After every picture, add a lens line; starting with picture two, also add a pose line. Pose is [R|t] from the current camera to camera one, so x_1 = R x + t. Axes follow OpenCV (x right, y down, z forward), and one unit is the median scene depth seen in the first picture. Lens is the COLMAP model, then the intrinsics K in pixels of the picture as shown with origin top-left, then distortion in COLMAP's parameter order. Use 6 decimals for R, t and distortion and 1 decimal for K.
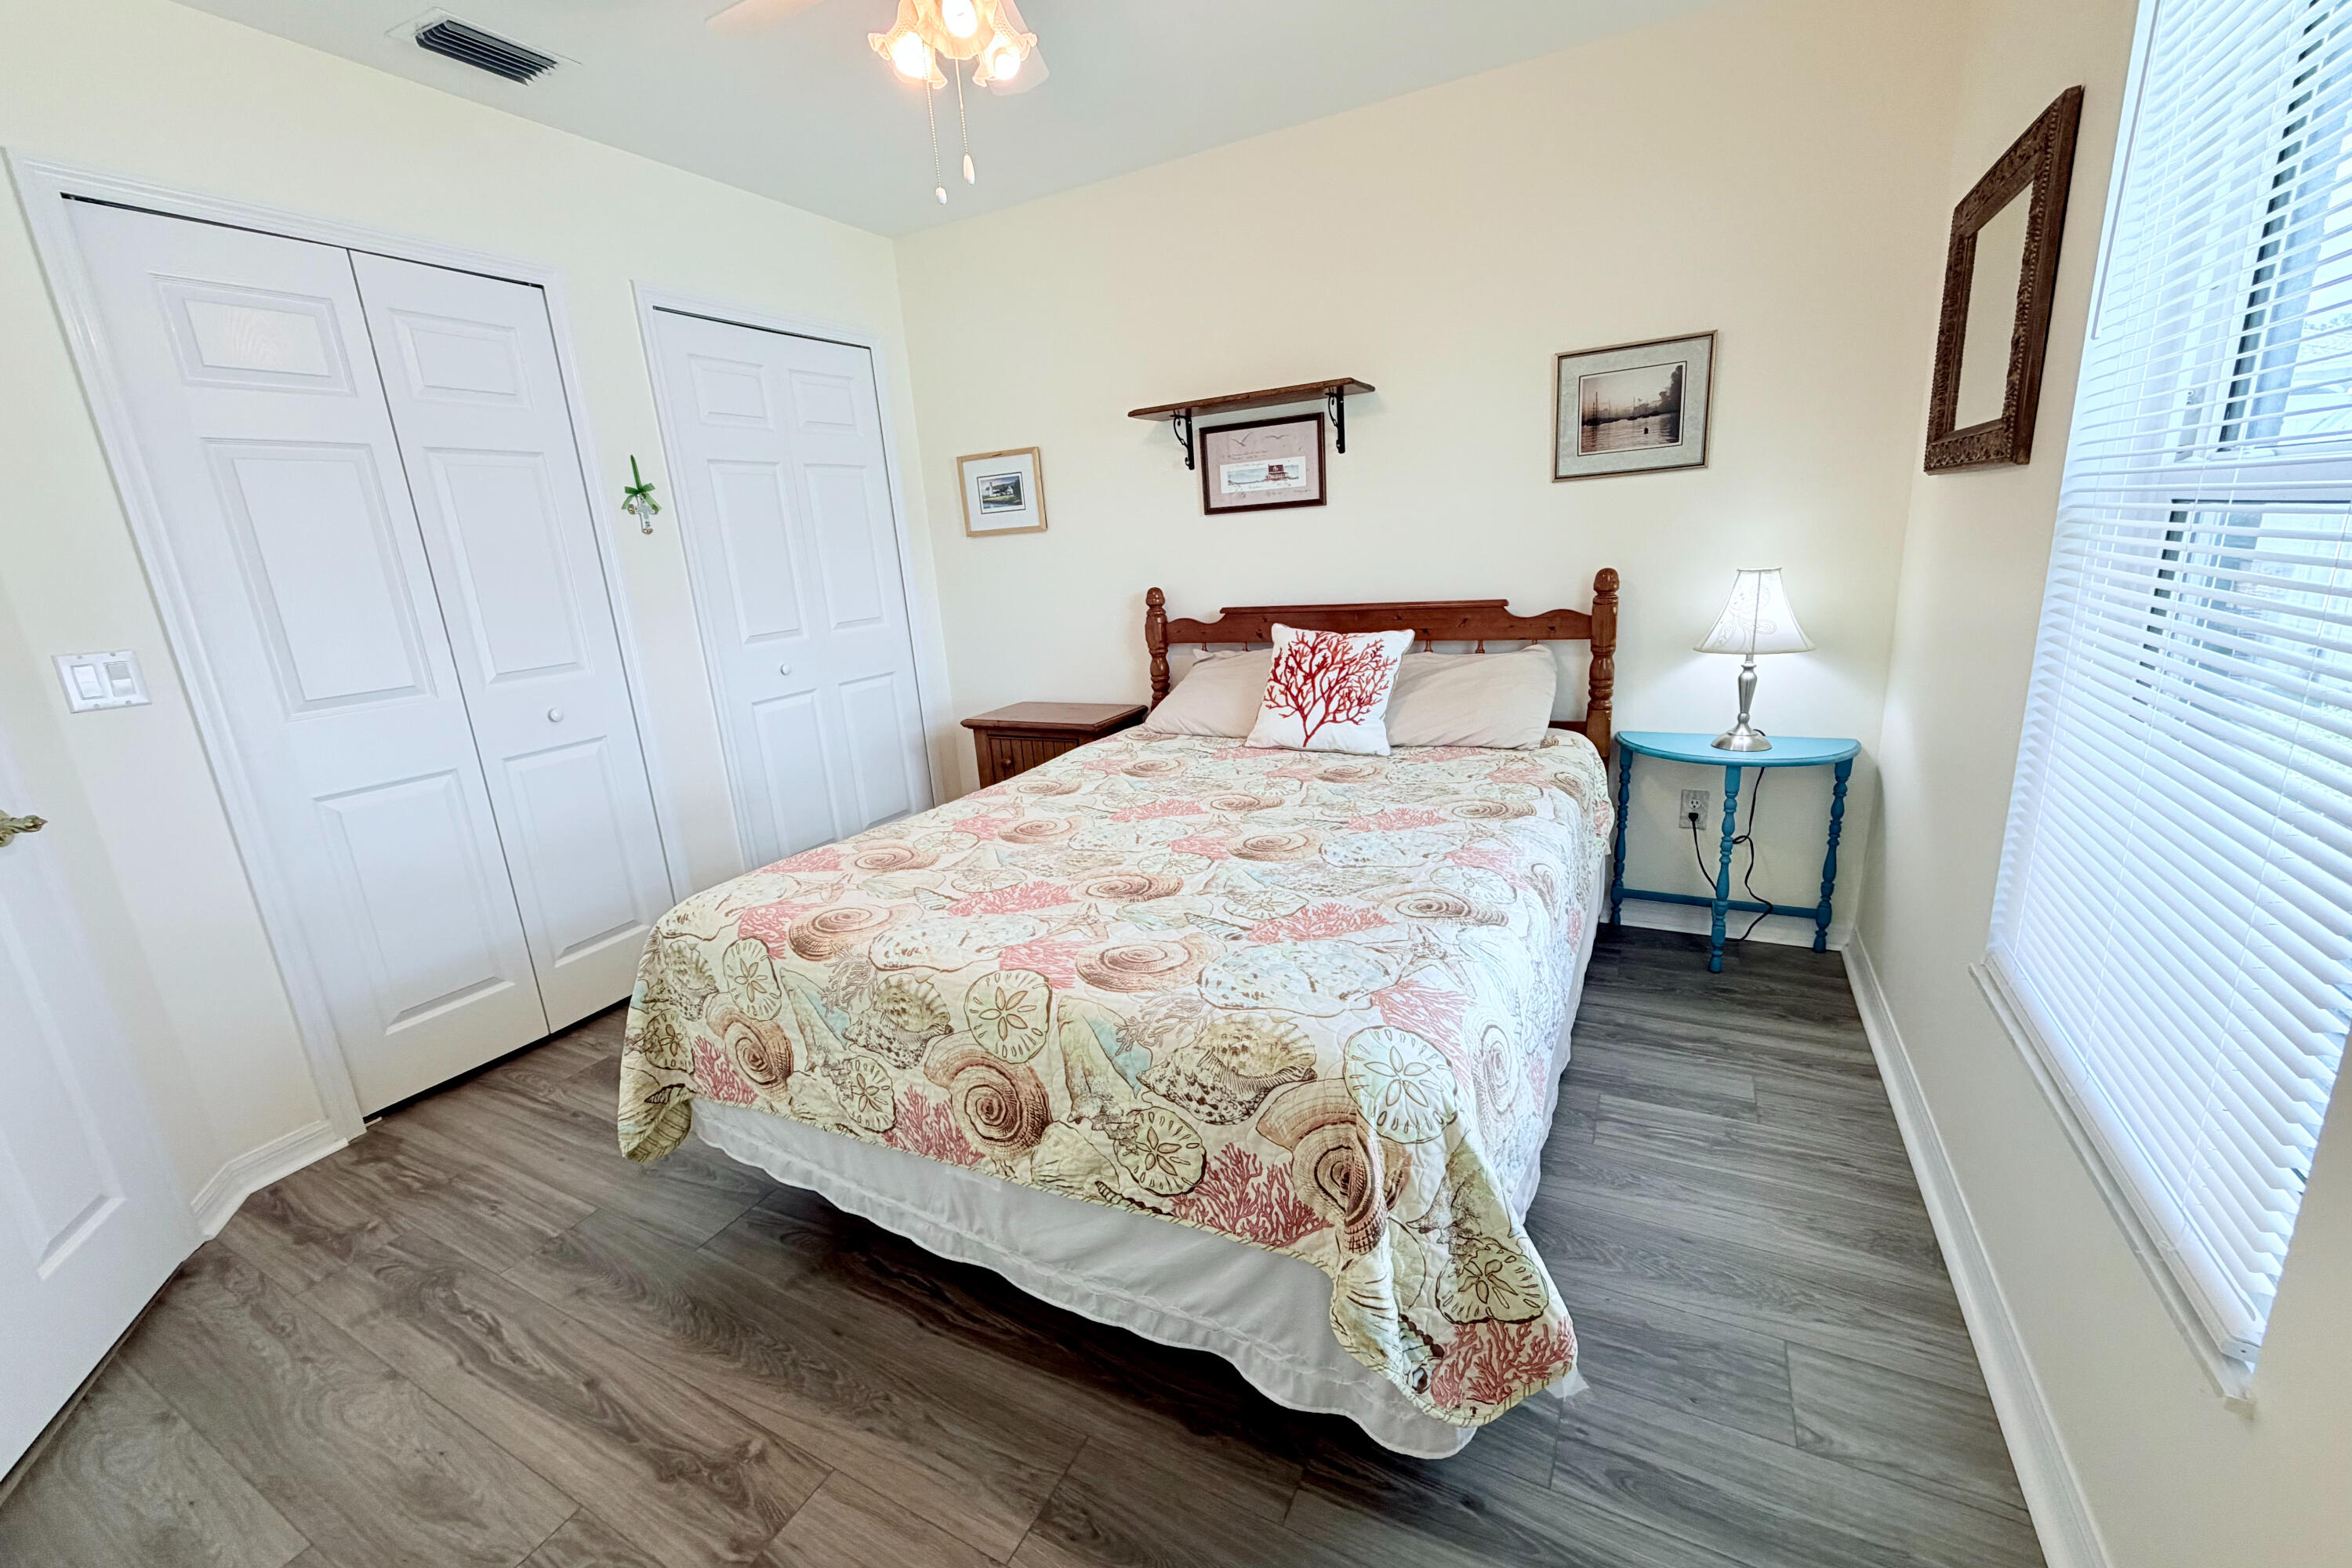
lens RADIAL K [[938.6, 0, 1169.1], [0, 938.6, 780.8], [0, 0, 1]] dist [0.002917, -0.000861]
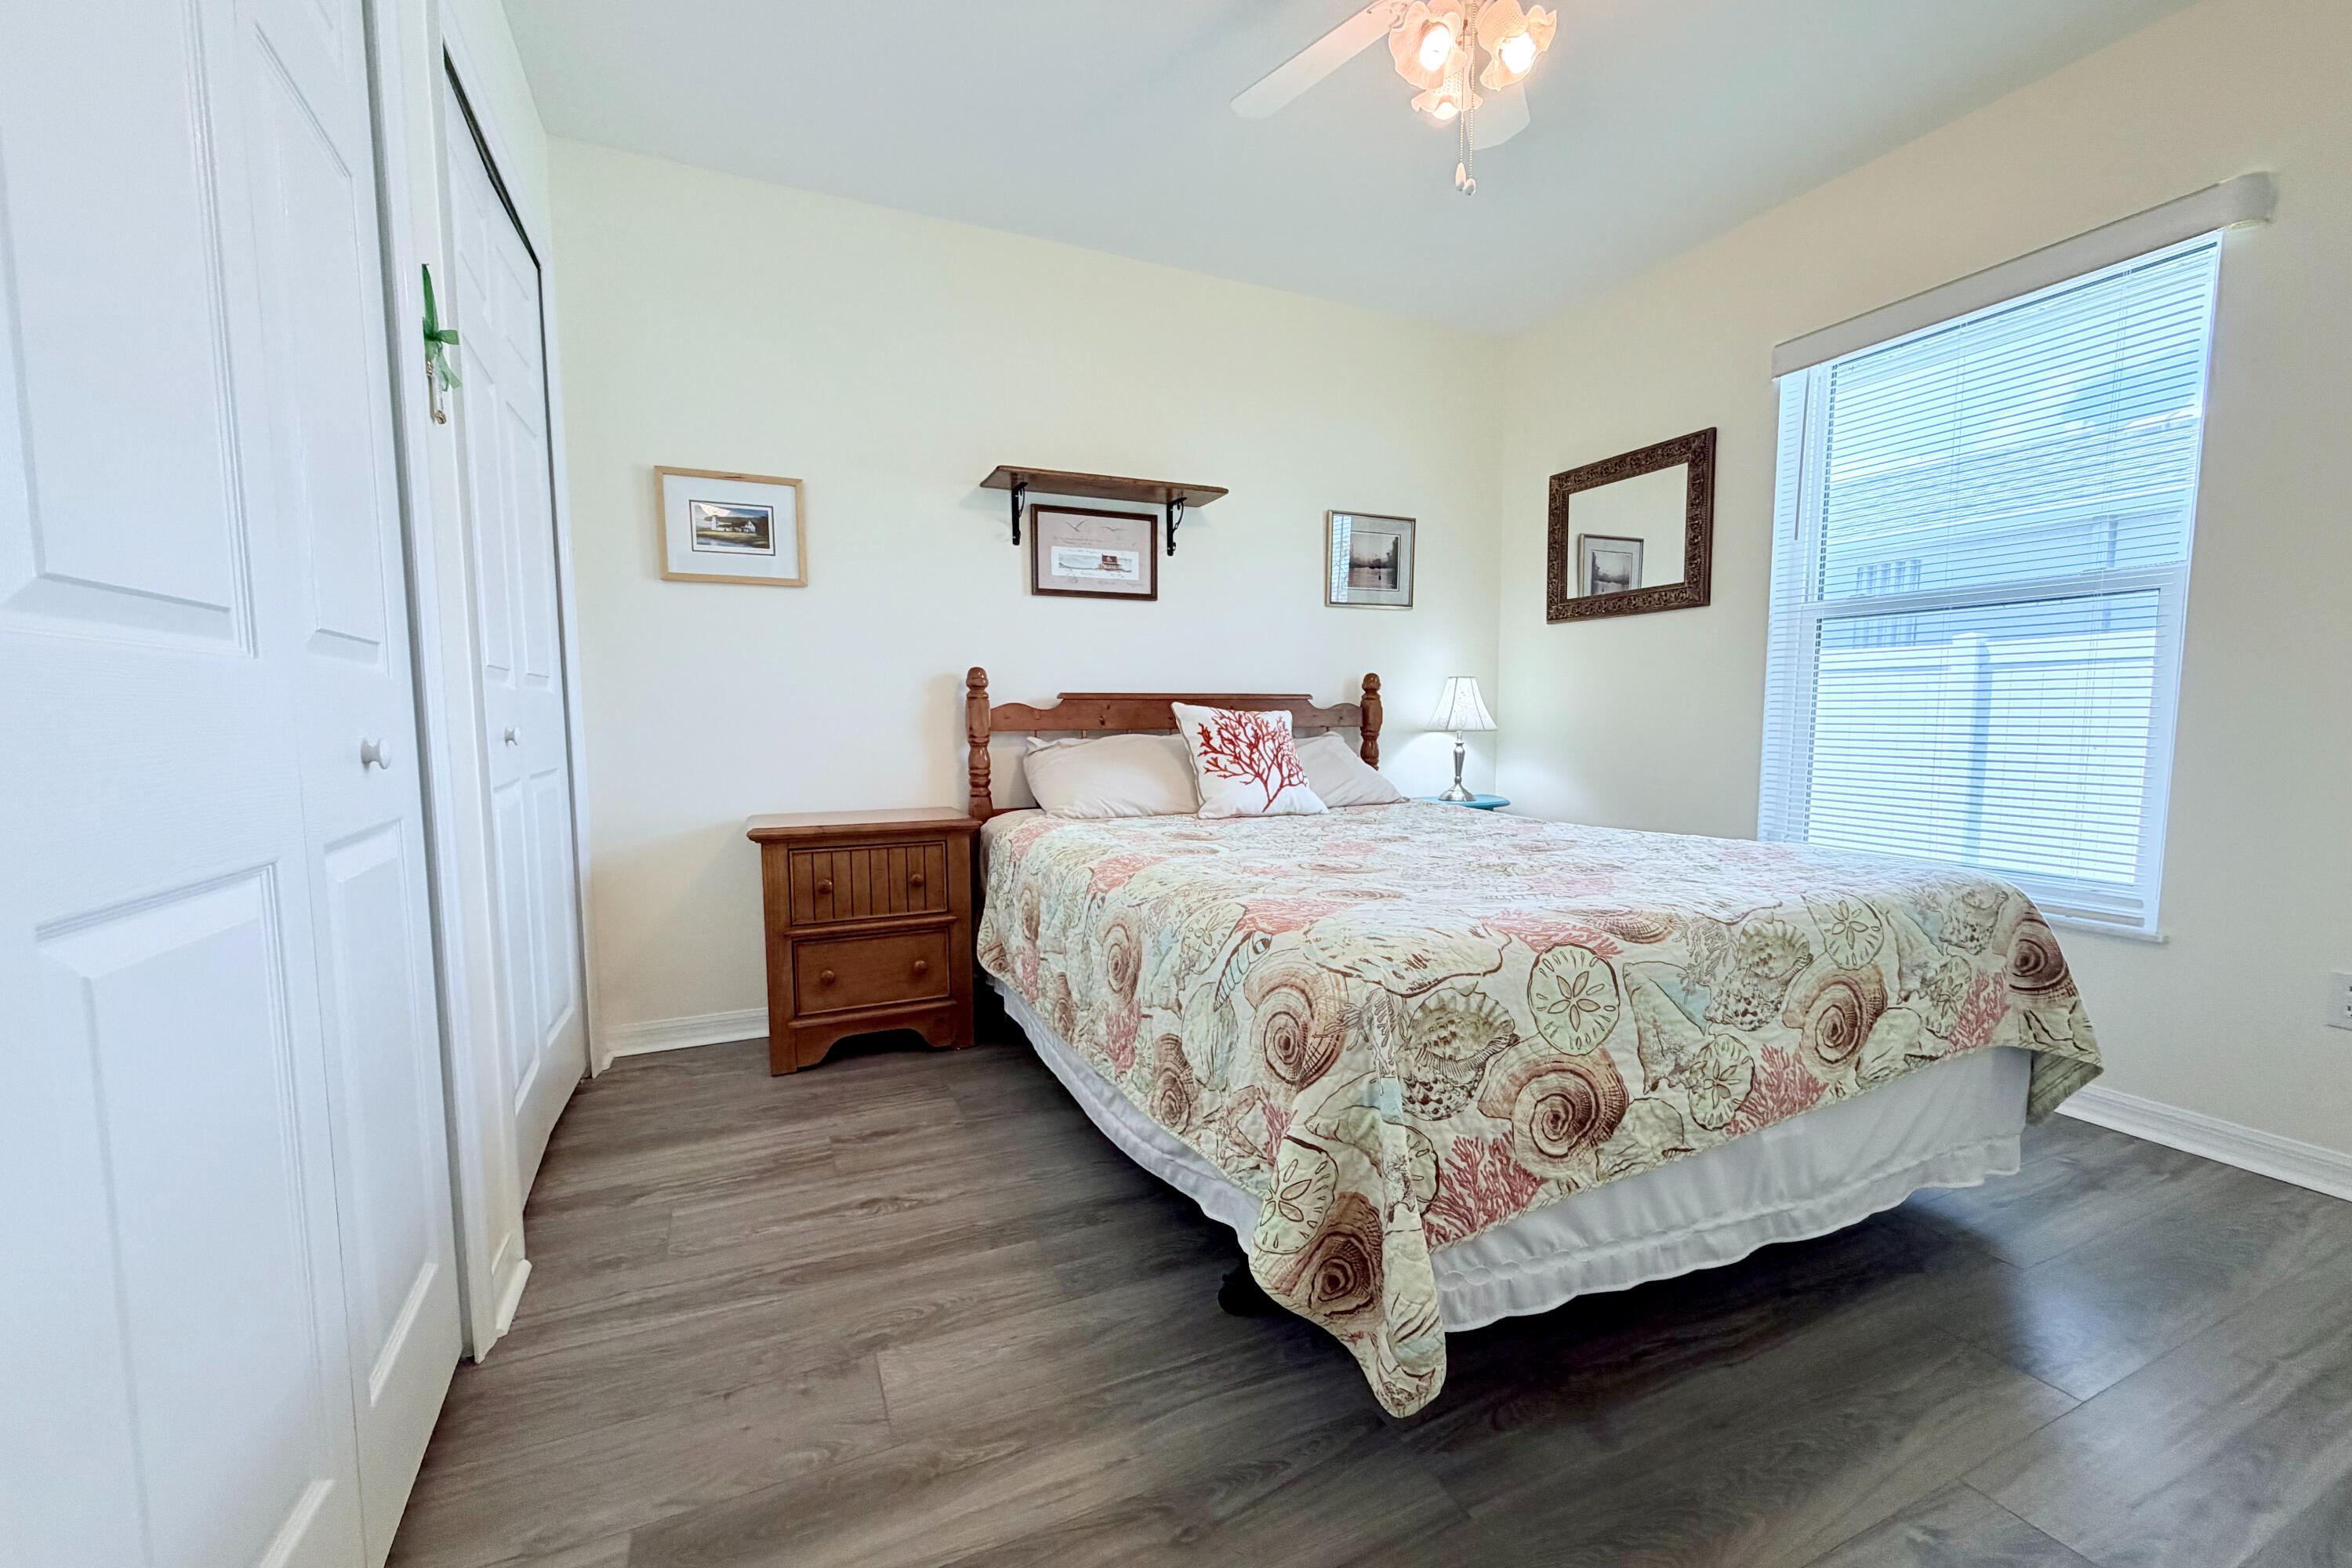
lens RADIAL K [[938.6, 0, 1167.0], [0, 938.6, 795.9], [0, 0, 1]] dist [0.002917, -0.000861]
pose [[0.607926, -0.004465, 0.793981, -0.742794], [0.163526, 0.979250, -0.119699, 0.052955], [-0.776972, 0.202604, 0.596042, 0.463090]]
